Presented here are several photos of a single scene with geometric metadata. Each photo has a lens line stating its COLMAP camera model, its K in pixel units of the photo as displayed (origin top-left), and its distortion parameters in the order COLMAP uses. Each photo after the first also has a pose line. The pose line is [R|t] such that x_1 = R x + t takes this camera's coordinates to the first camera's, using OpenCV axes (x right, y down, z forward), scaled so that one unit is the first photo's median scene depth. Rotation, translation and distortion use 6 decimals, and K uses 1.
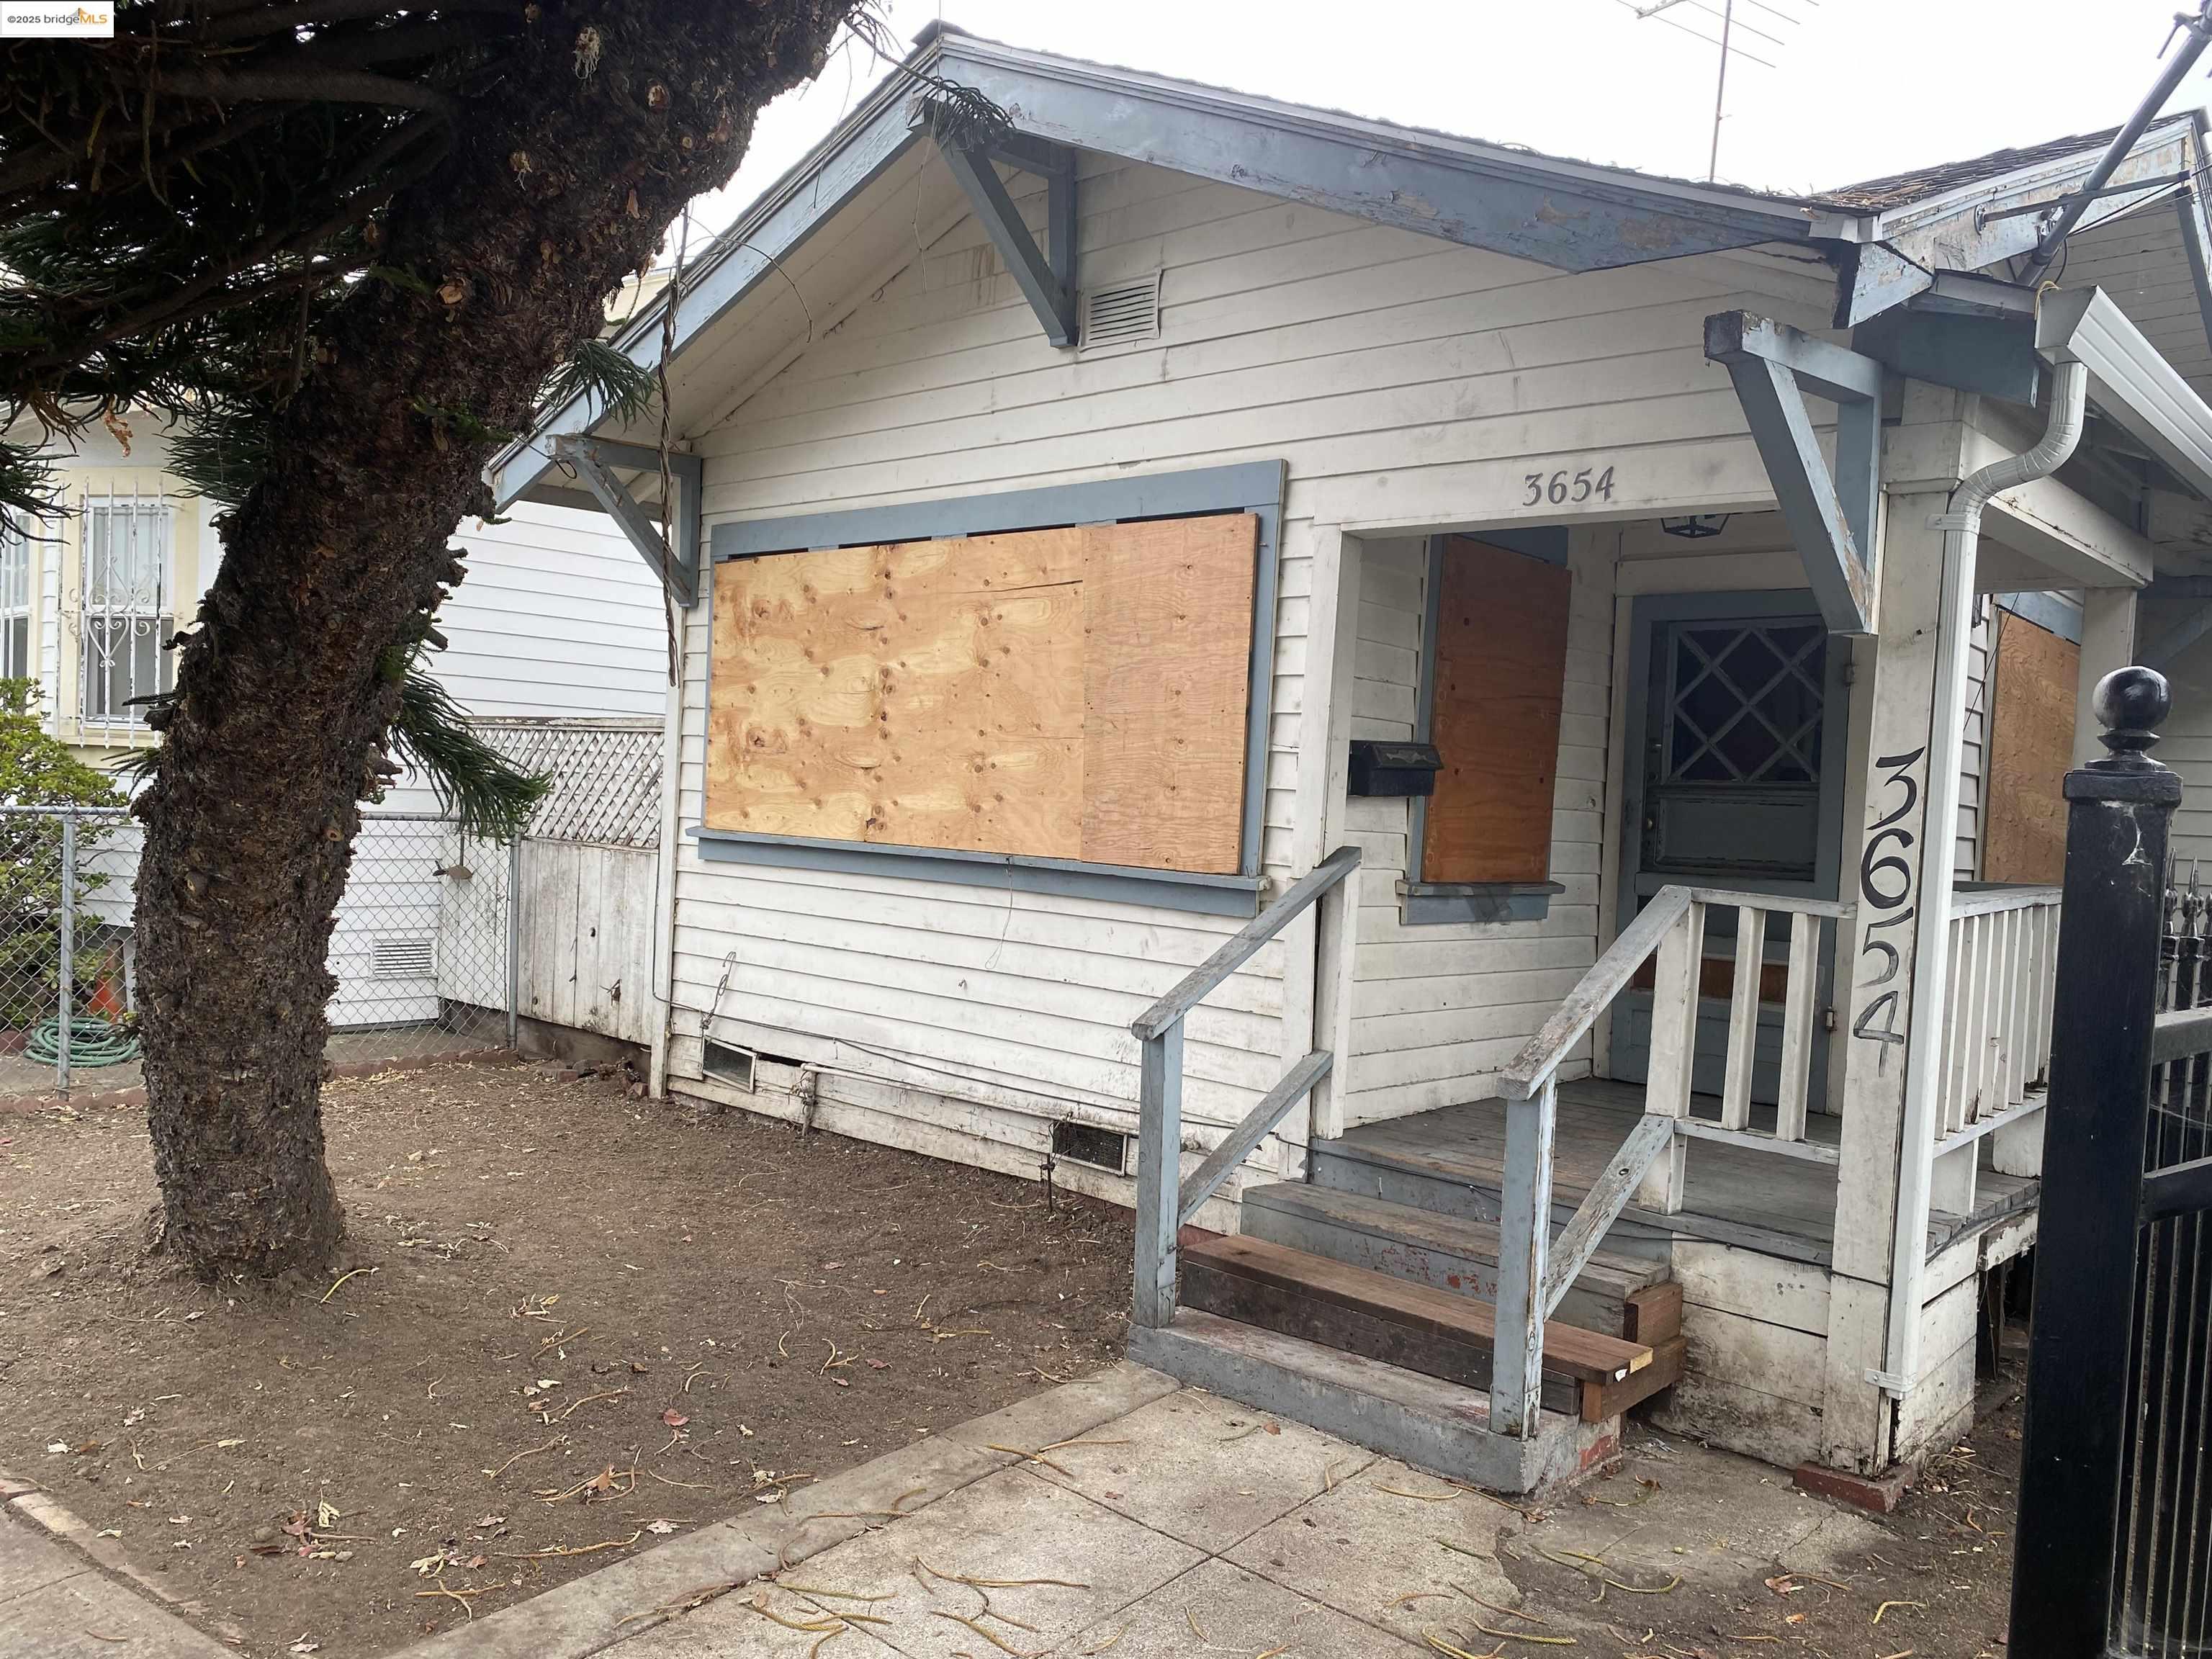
lens RADIAL K [[1693.1, 0, 1088.3], [0, 1693.1, 869.7], [0, 0, 1]] dist [0.024311, -0.030781]
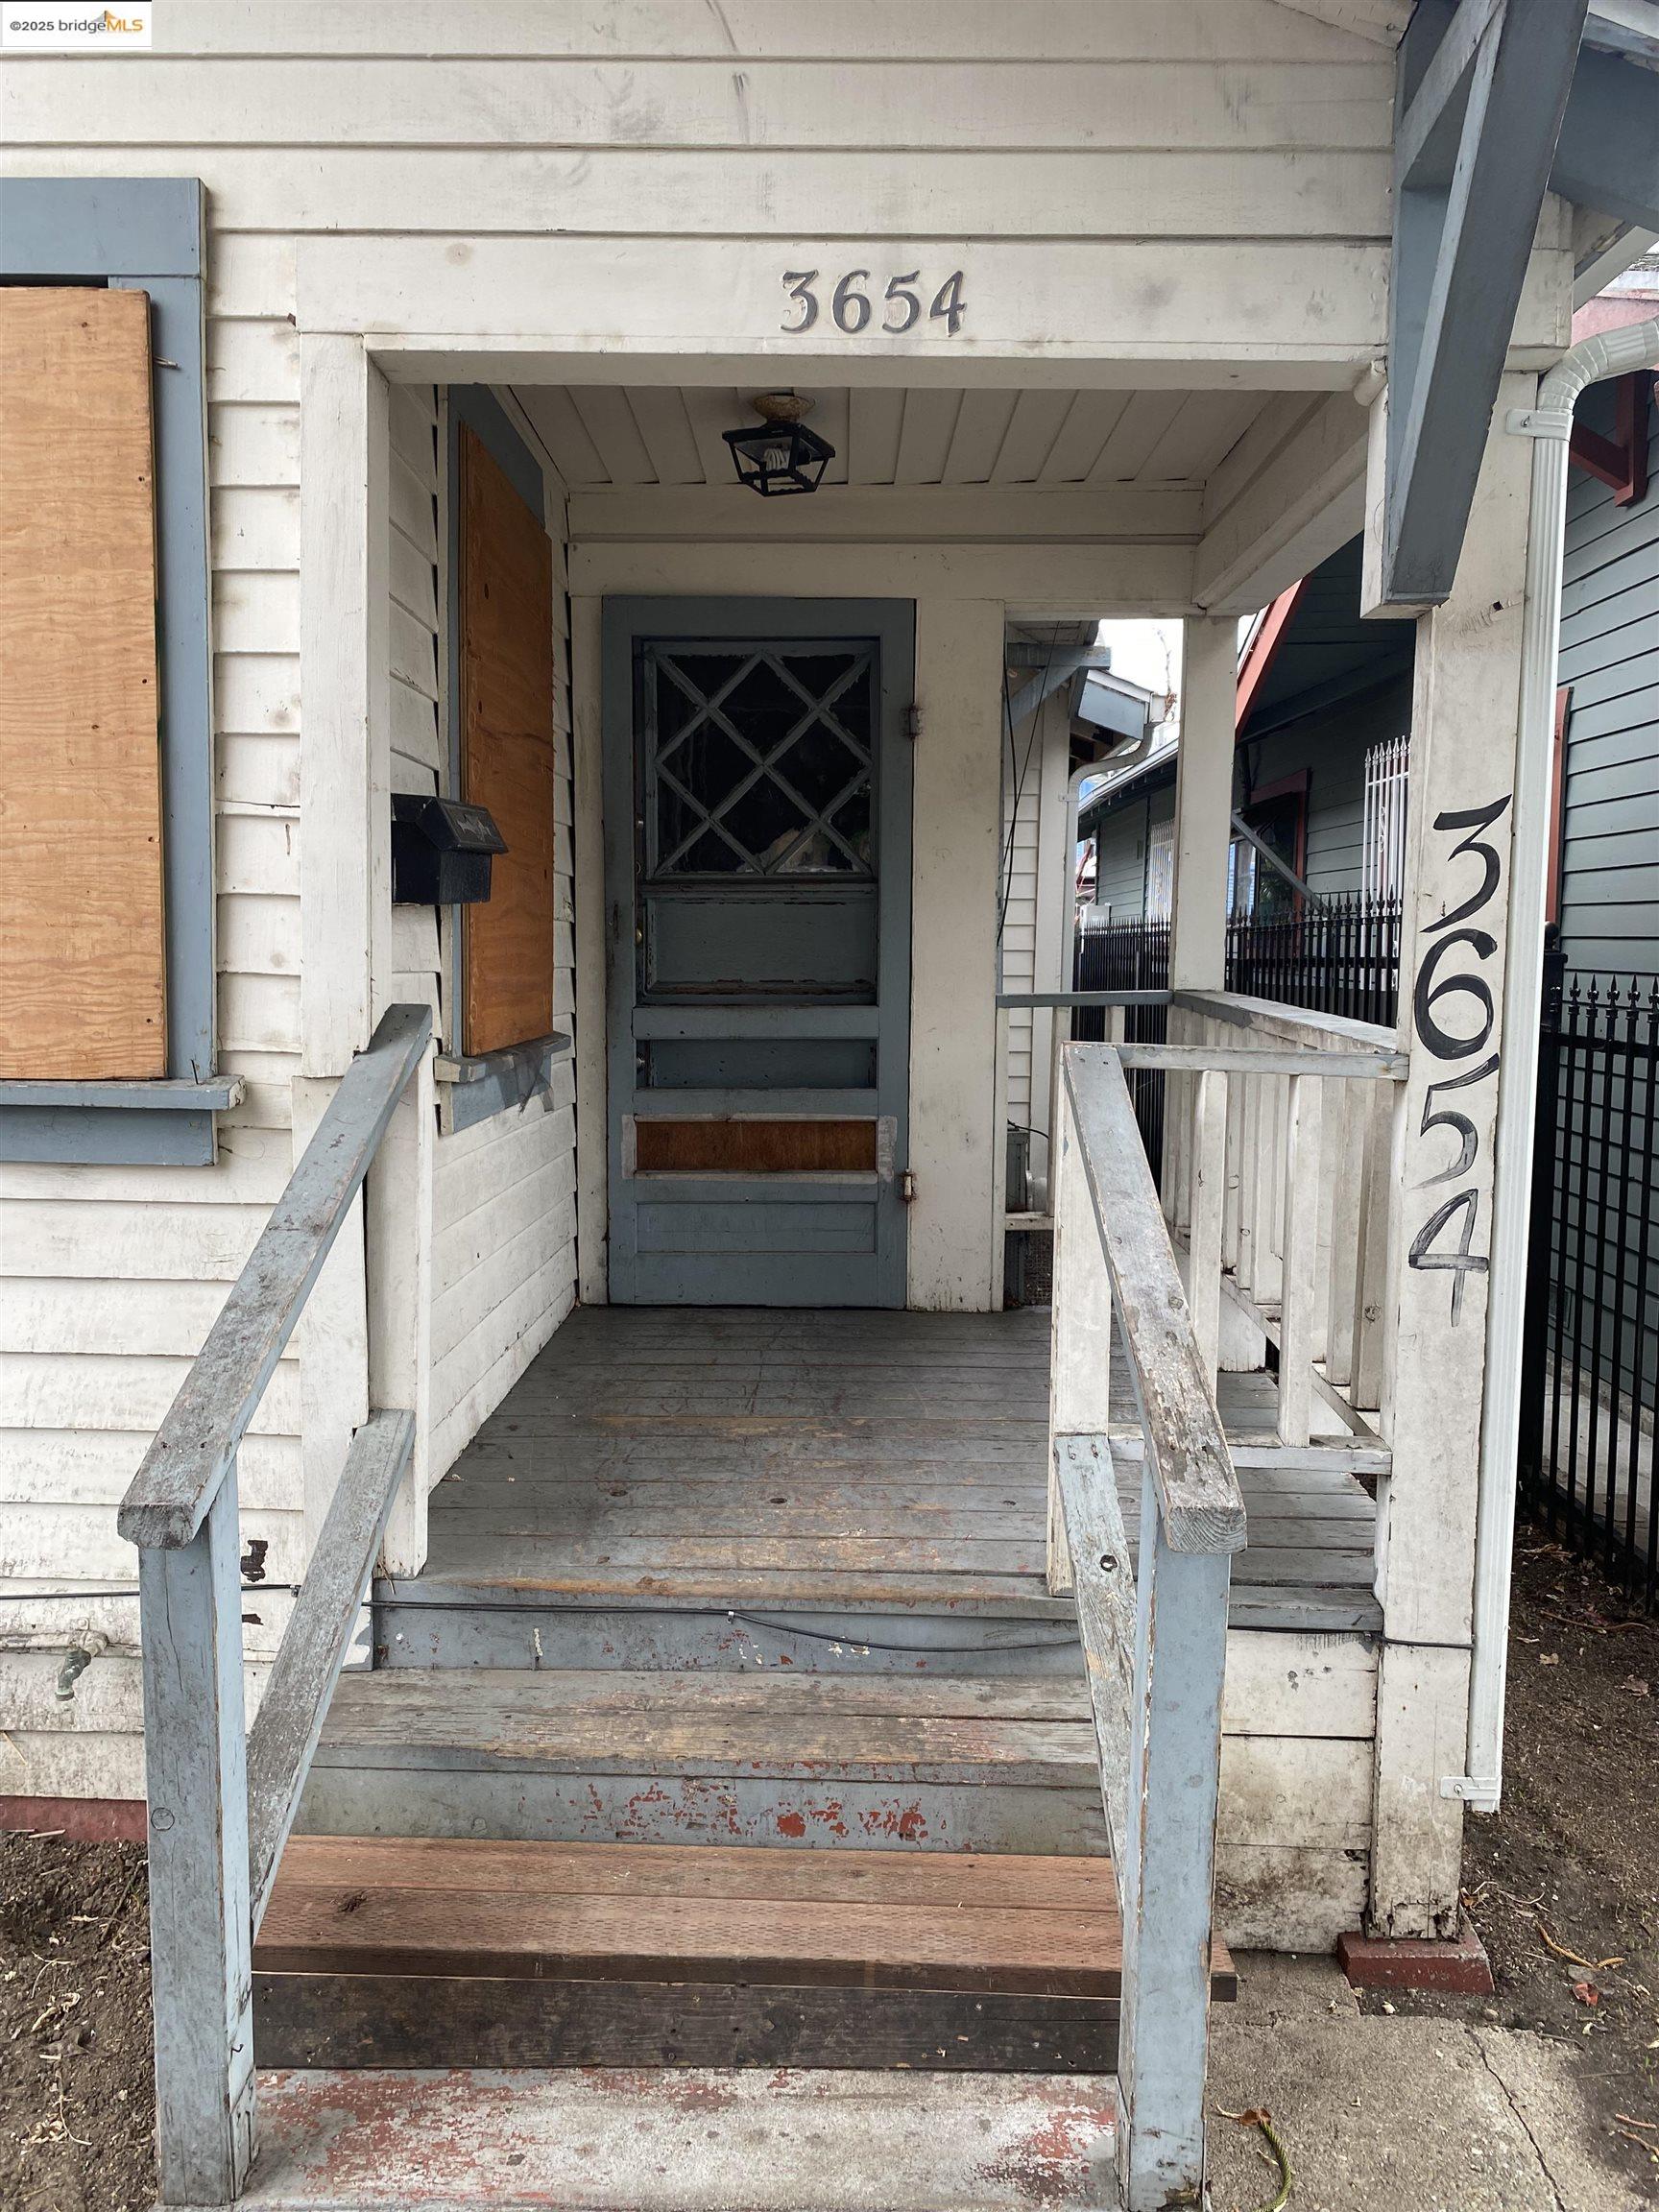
lens RADIAL K [[1693.1, 0, 822.3], [0, 1693.1, 1088.6], [0, 0, 1]] dist [0.024311, -0.030781]
pose [[0.751719, -0.098157, 0.652138, -0.085756], [0.055357, 0.994763, 0.085918, -0.025183], [-0.657157, -0.028486, 0.753216, 0.531137]]
